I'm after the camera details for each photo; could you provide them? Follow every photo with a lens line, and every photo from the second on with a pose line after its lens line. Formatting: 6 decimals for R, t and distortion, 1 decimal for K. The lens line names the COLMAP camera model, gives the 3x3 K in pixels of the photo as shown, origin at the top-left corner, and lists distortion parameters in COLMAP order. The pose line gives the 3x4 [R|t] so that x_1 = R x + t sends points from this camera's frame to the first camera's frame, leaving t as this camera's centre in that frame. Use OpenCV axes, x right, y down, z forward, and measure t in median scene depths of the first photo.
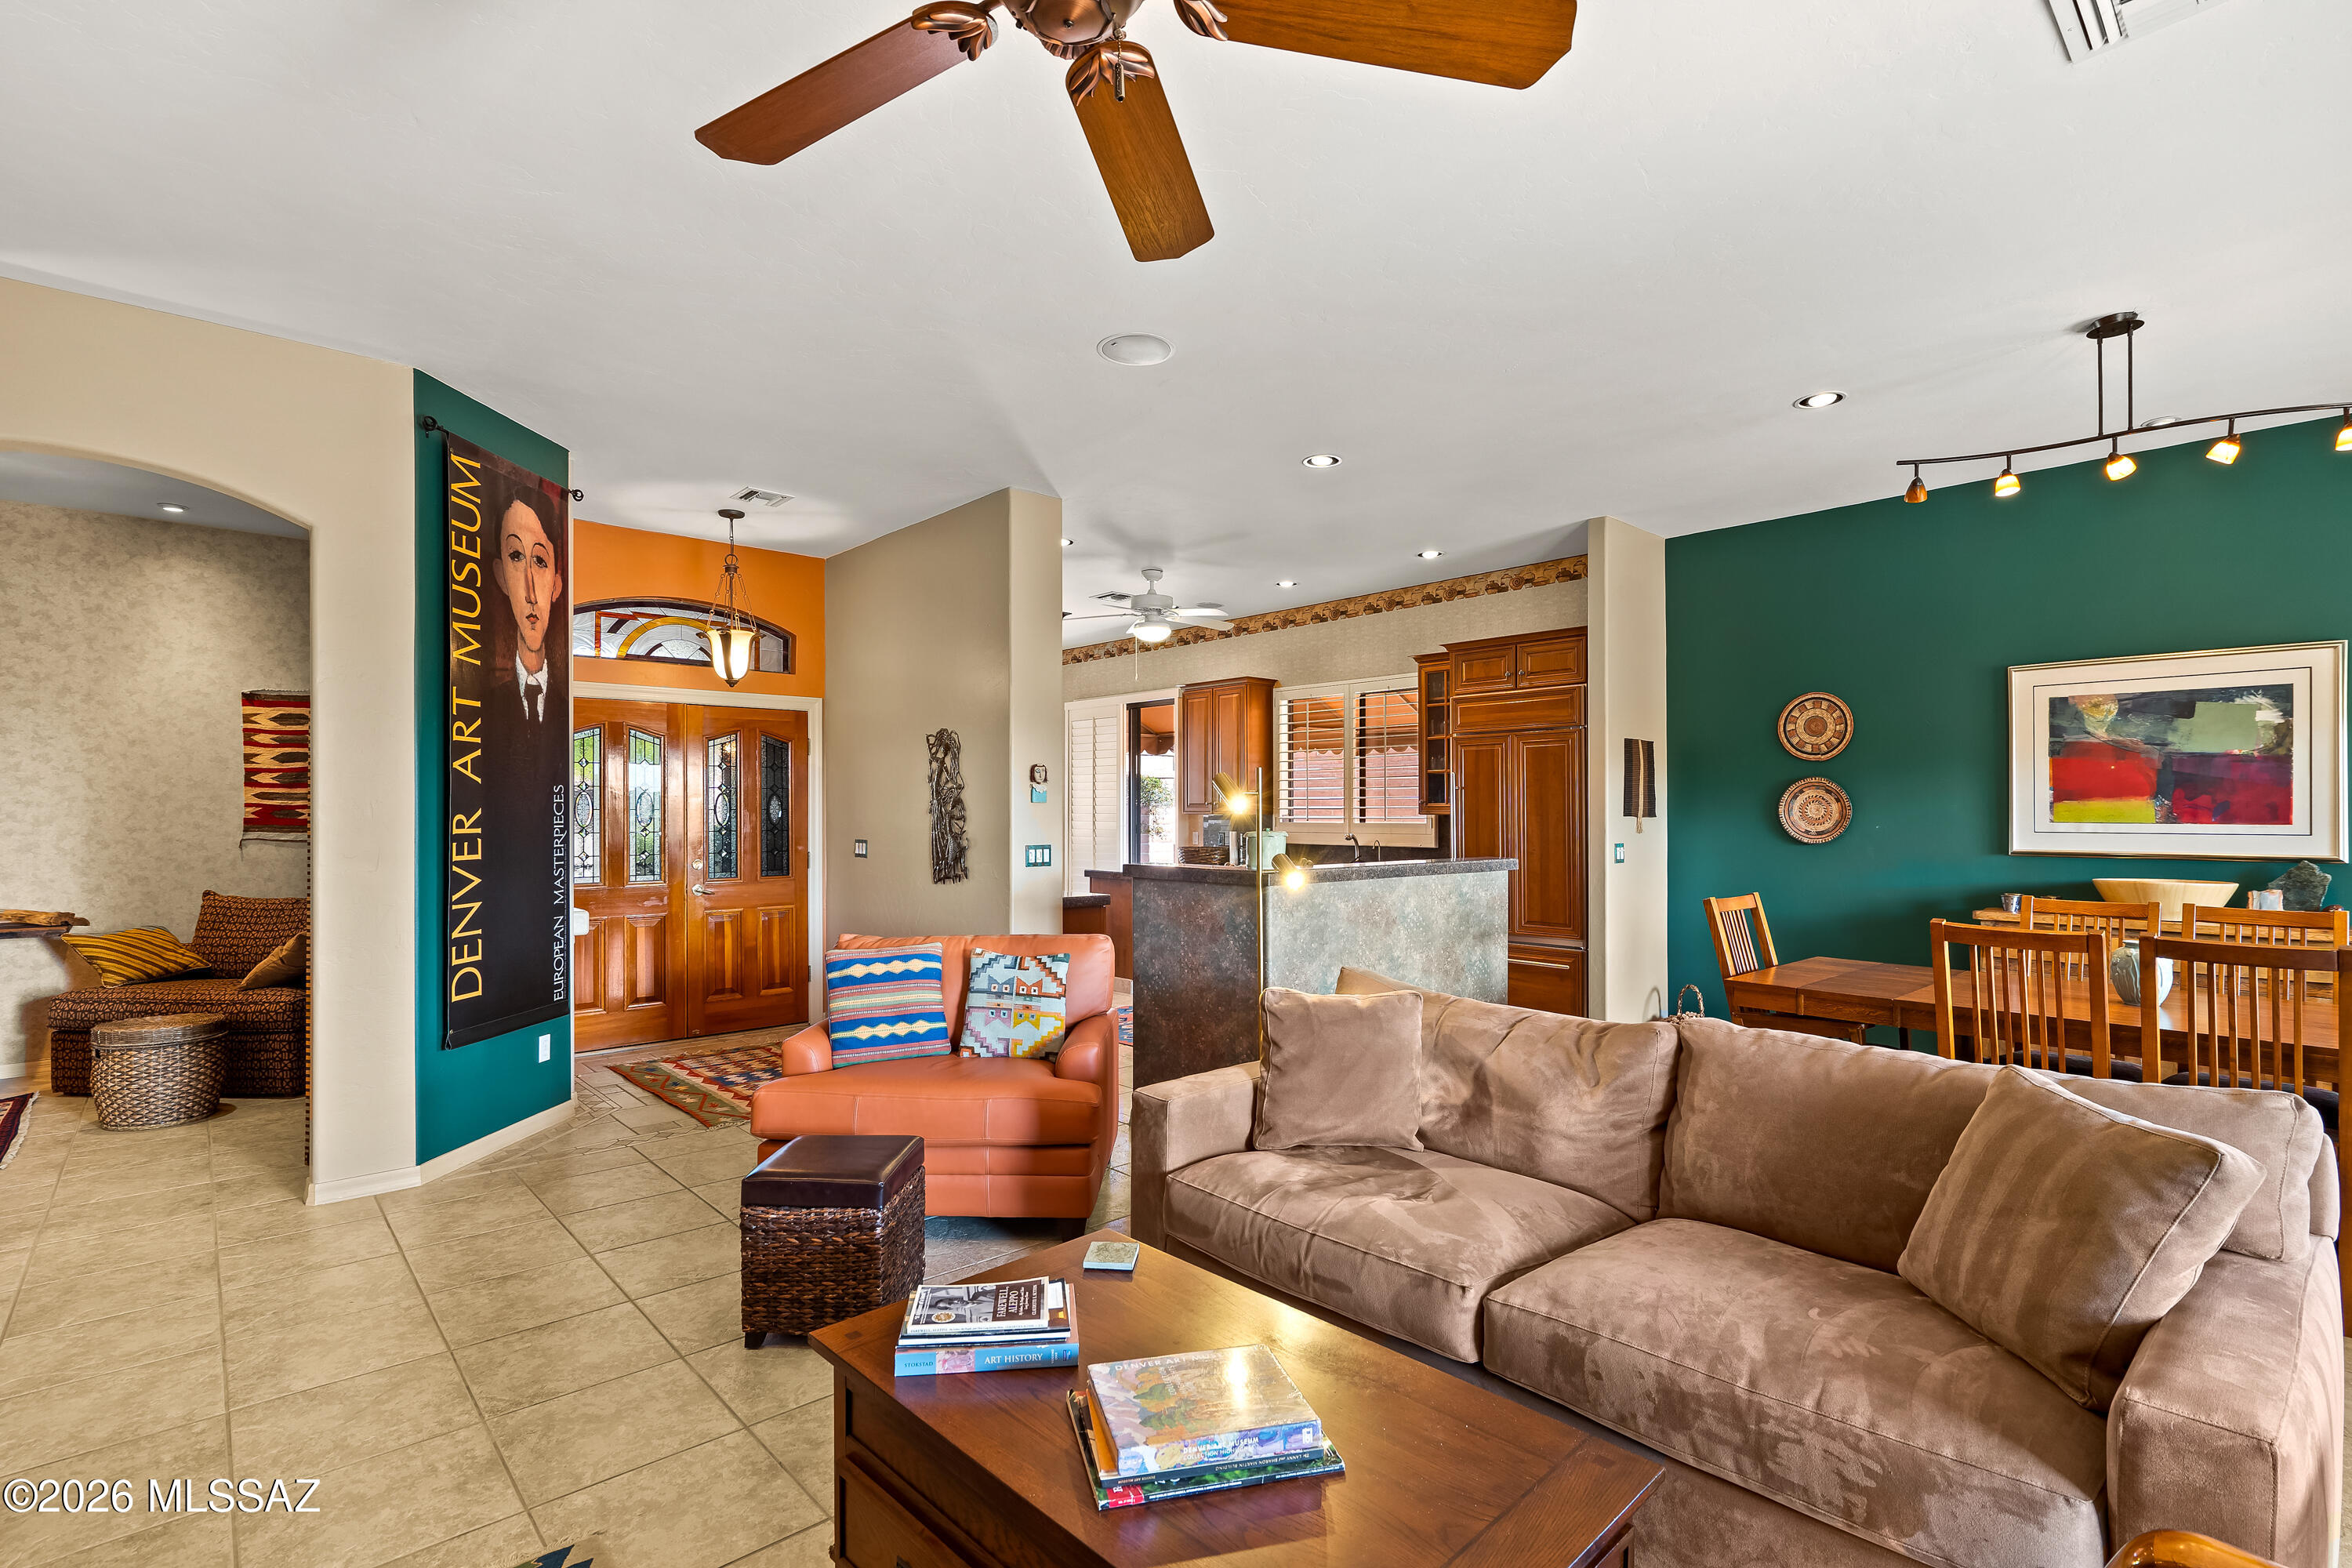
lens RADIAL K [[1090.3, 0, 1167.7], [0, 1090.3, 802.0], [0, 0, 1]] dist [-0.006070, 0.004741]
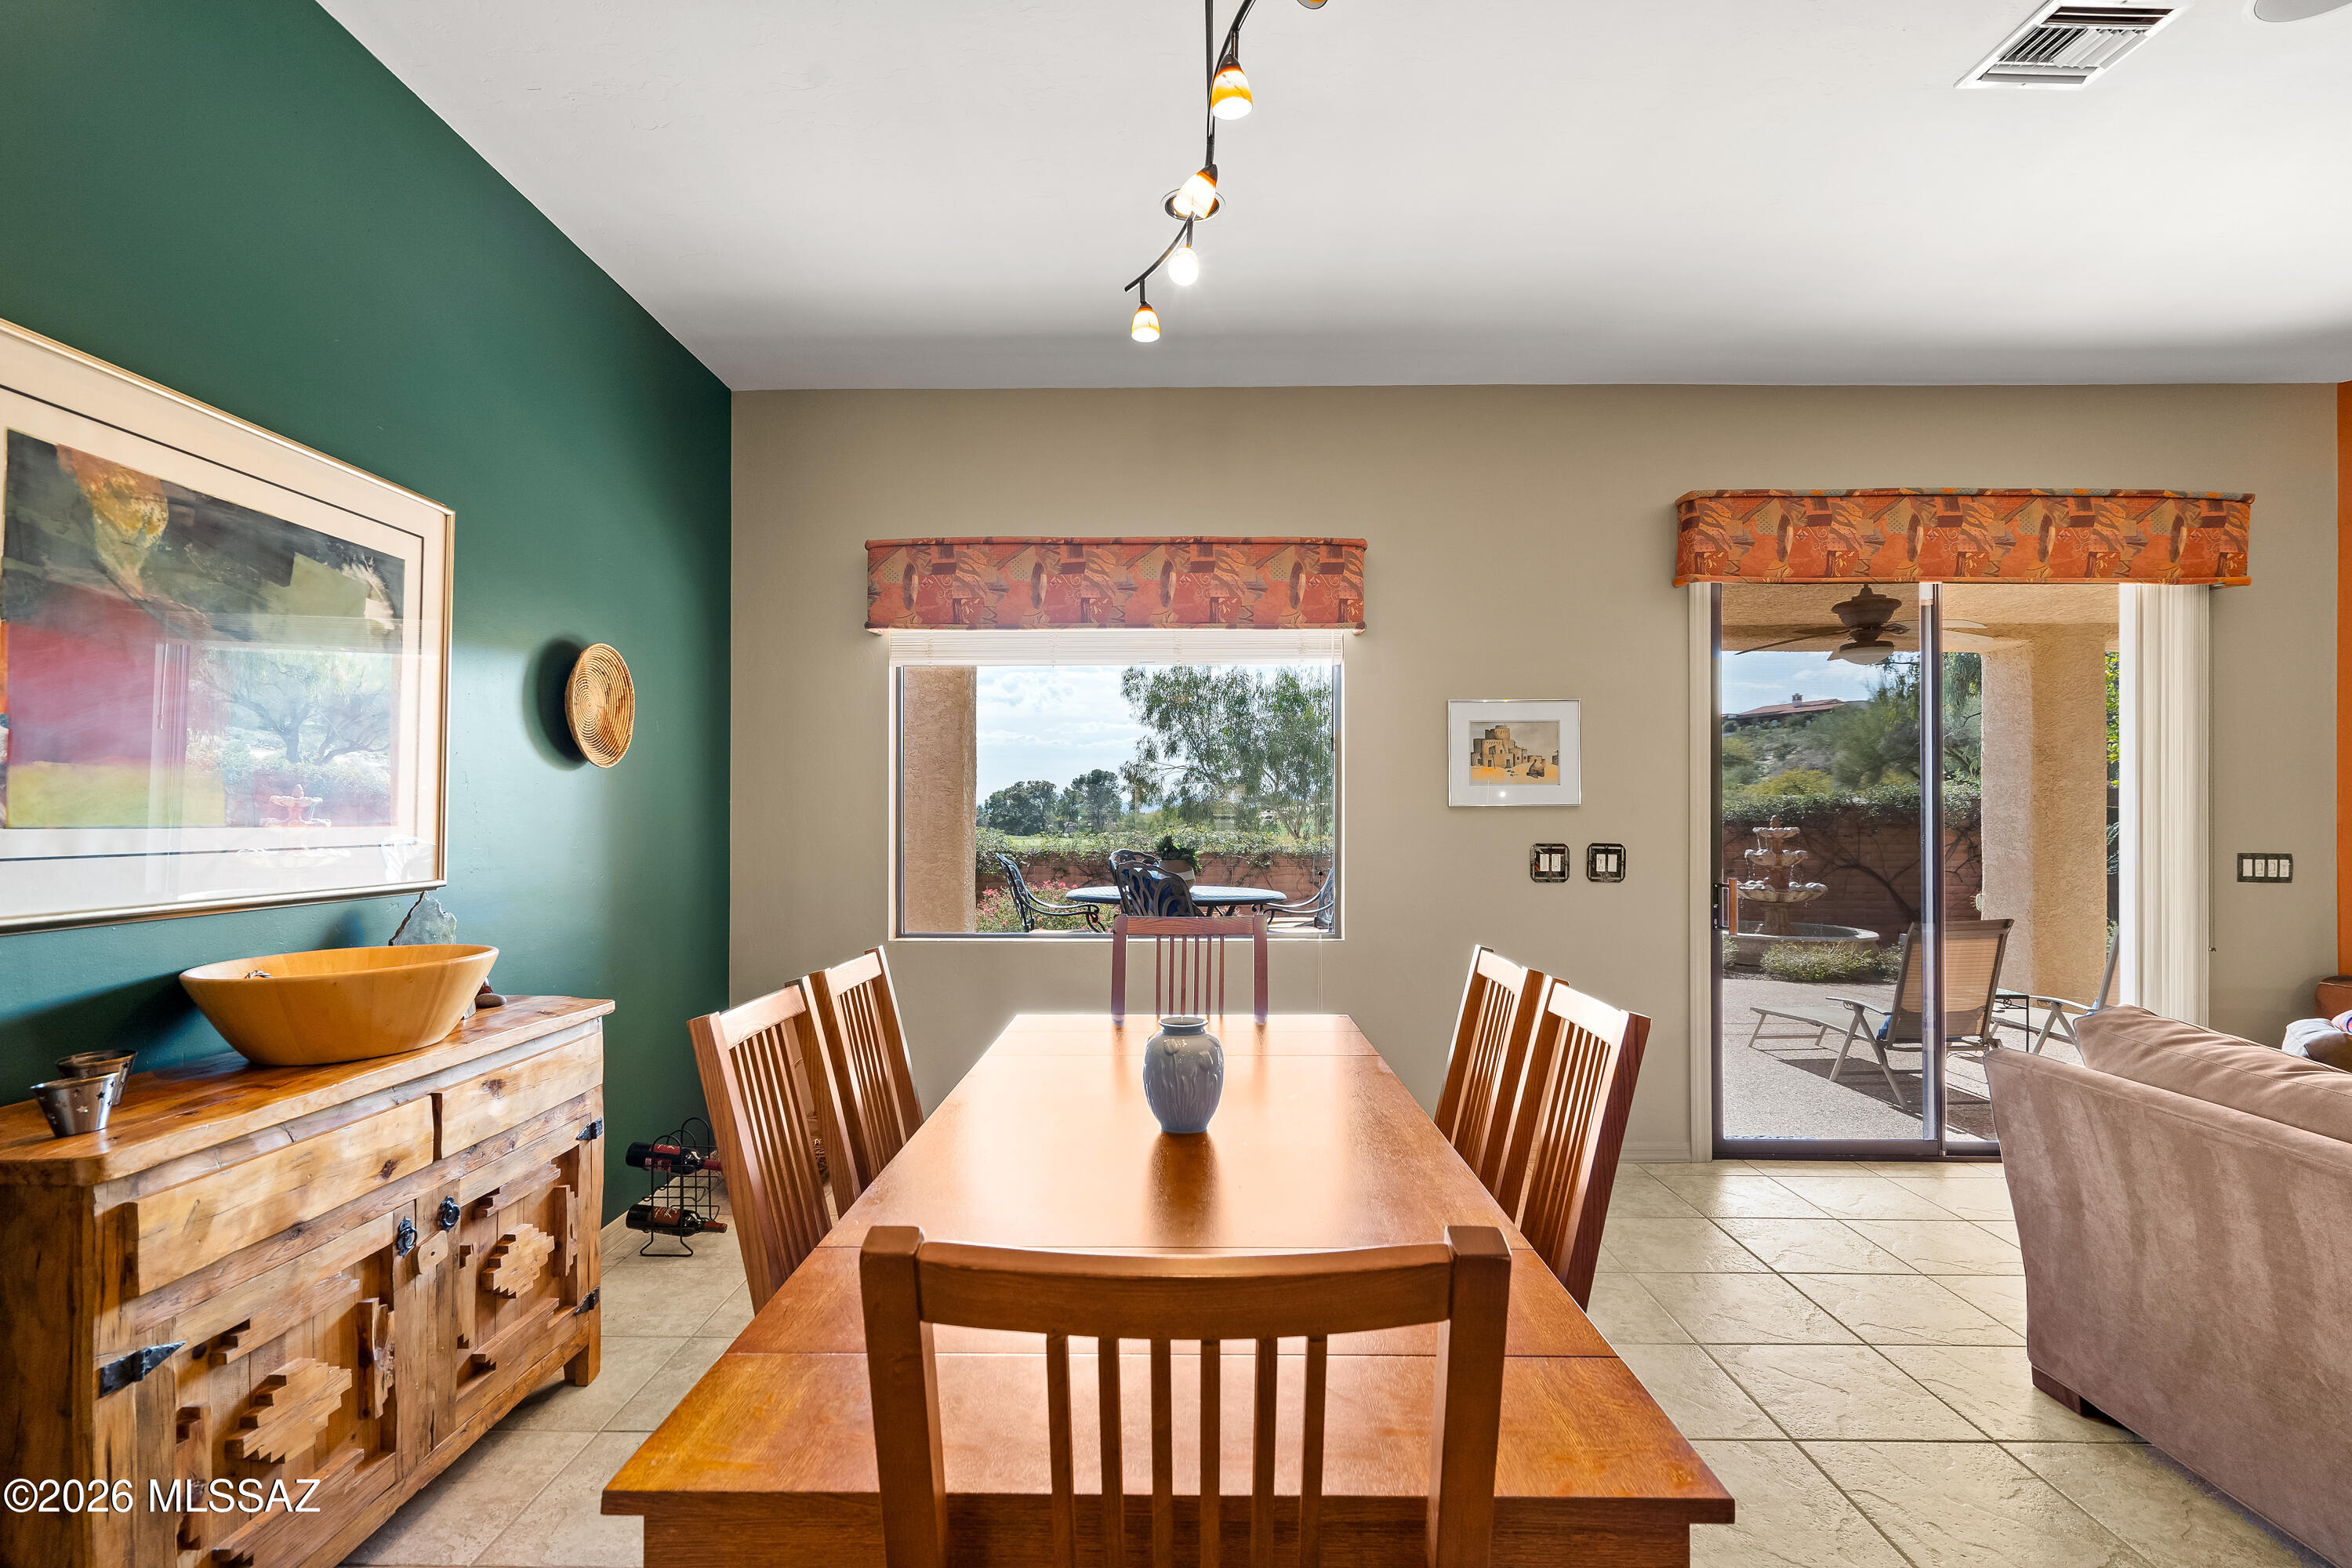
lens RADIAL K [[1090.3, 0, 1169.3], [0, 1090.3, 796.1], [0, 0, 1]] dist [-0.006070, 0.004741]
pose [[-0.739781, 0.012180, 0.672737, 0.308431], [-0.005627, 0.999689, -0.024287, 0.014113], [-0.672824, -0.021753, -0.739483, 0.883215]]
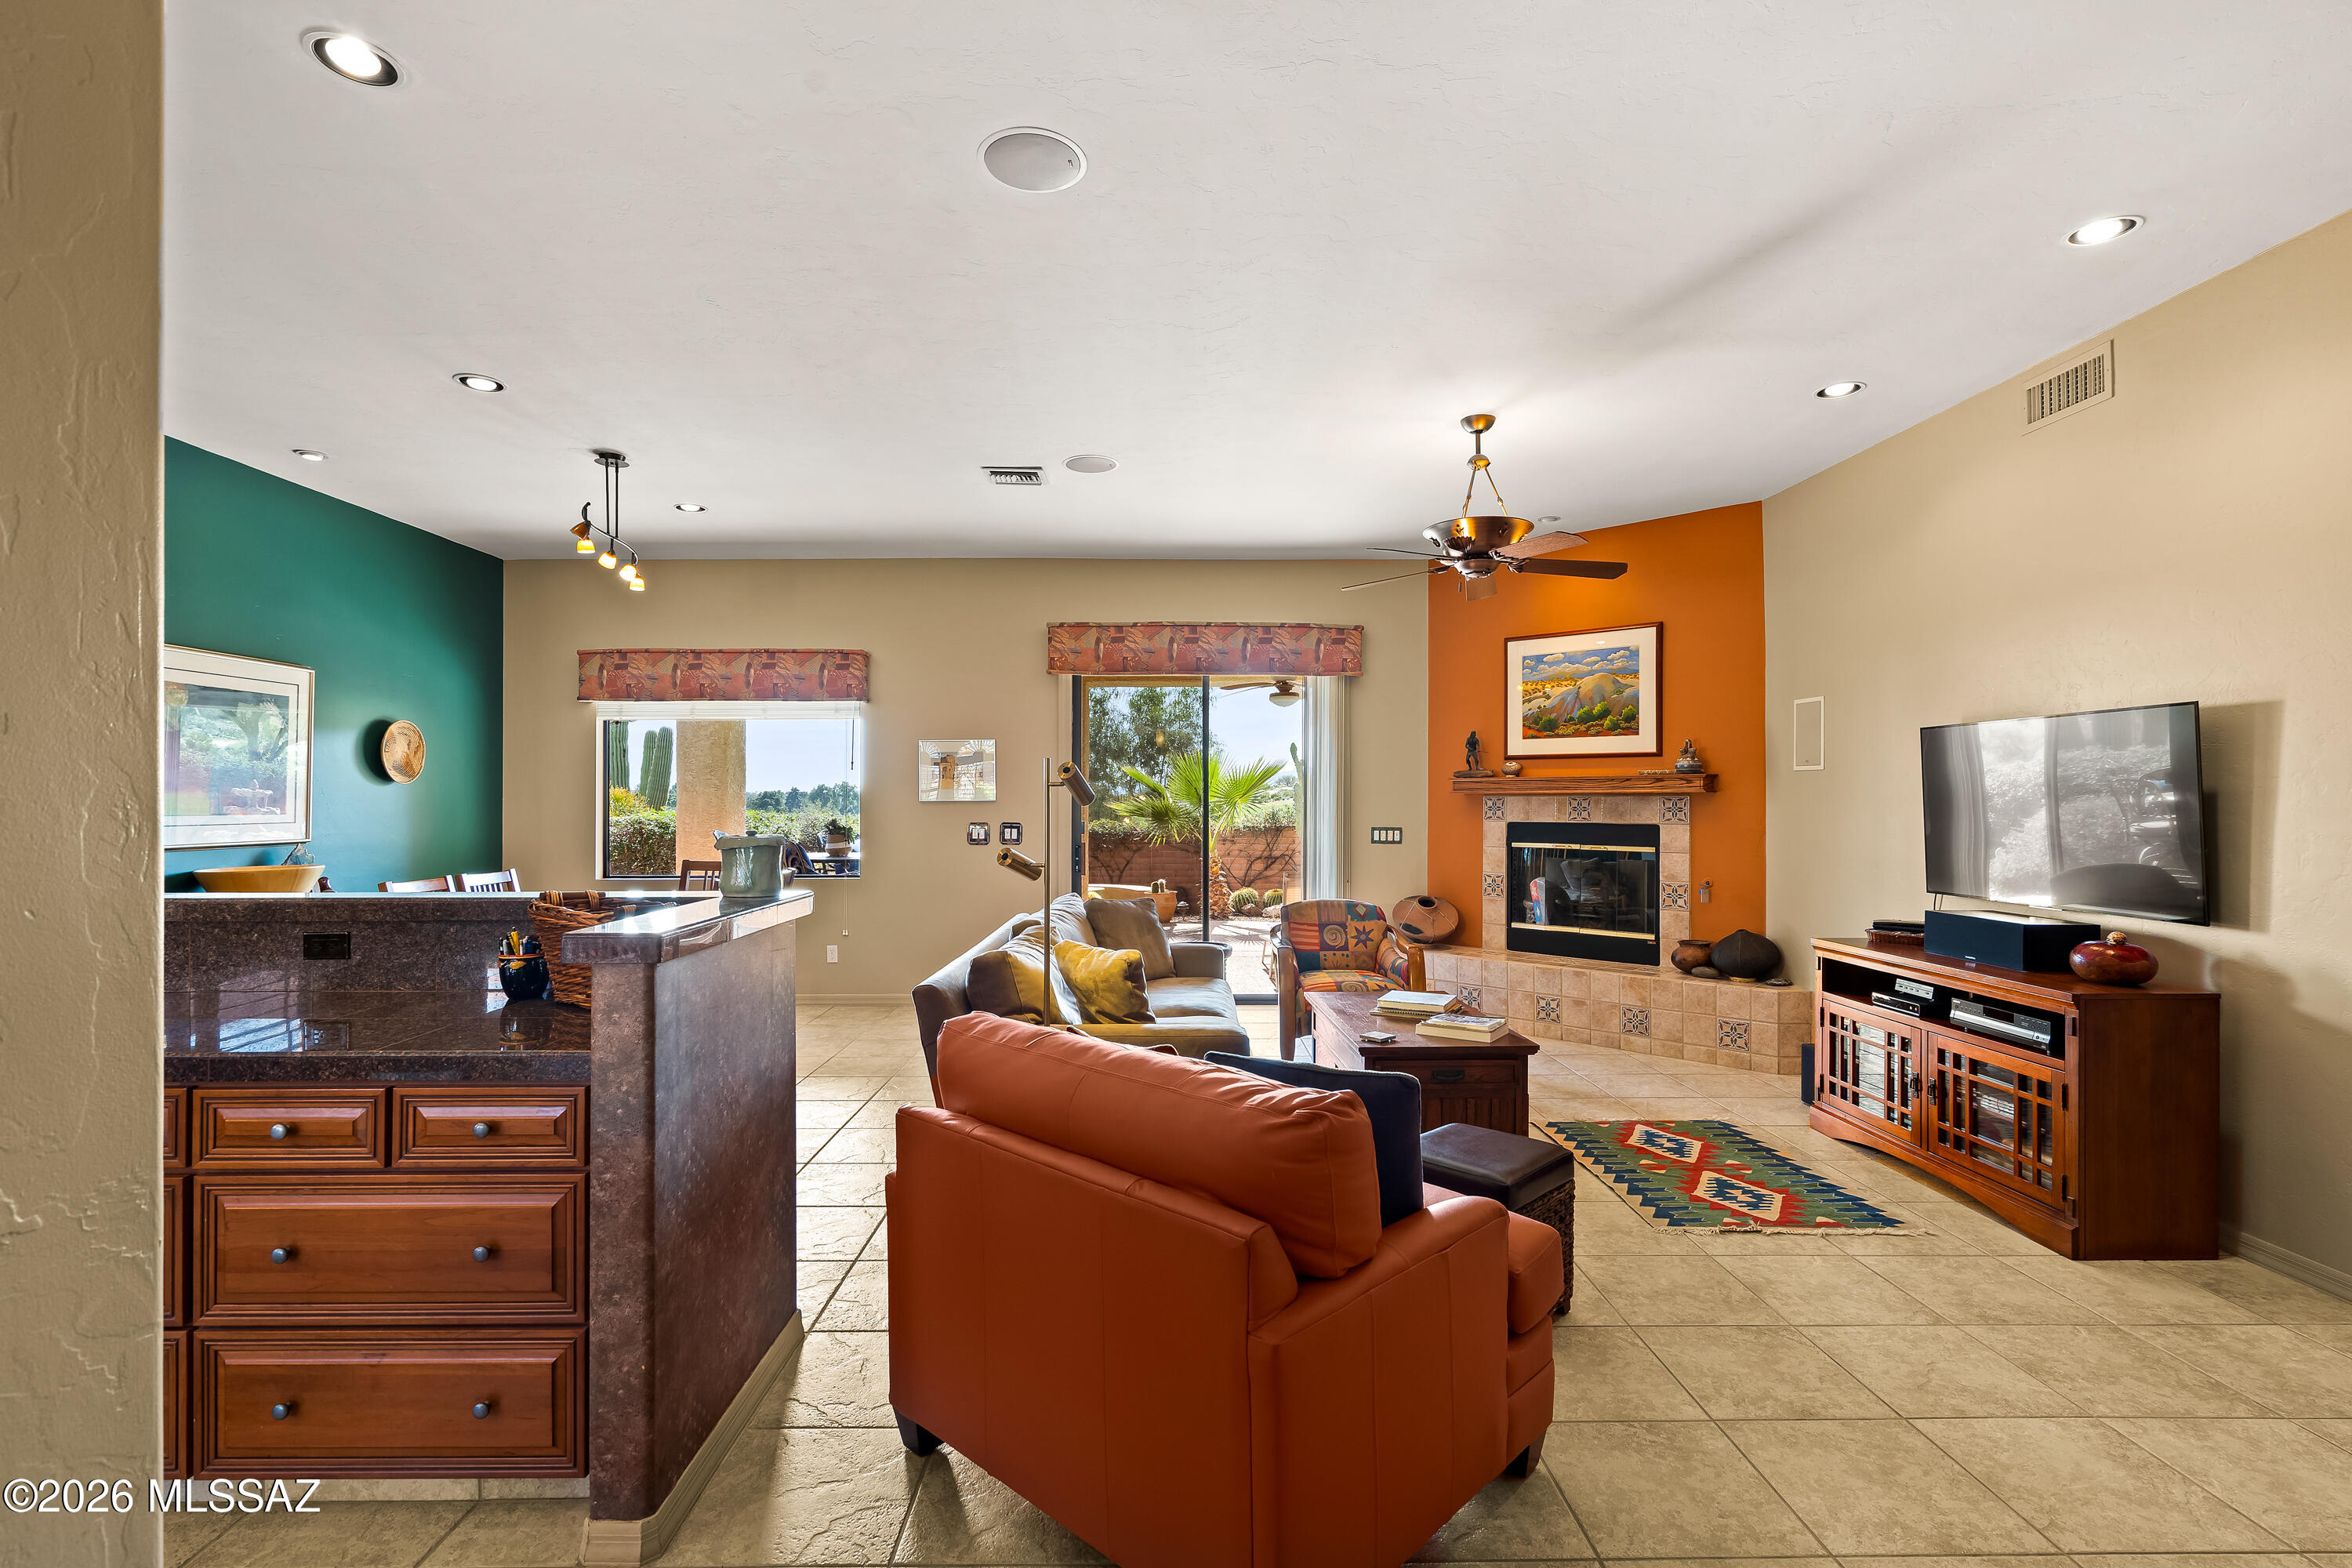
lens RADIAL K [[1090.3, 0, 1172.0], [0, 1090.3, 790.7], [0, 0, 1]] dist [-0.006070, 0.004741]
pose [[-0.753963, 0.006077, 0.656888, -0.377964], [-0.004190, 0.999892, -0.014060, 0.006662], [-0.656903, -0.013353, -0.753857, 0.979267]]
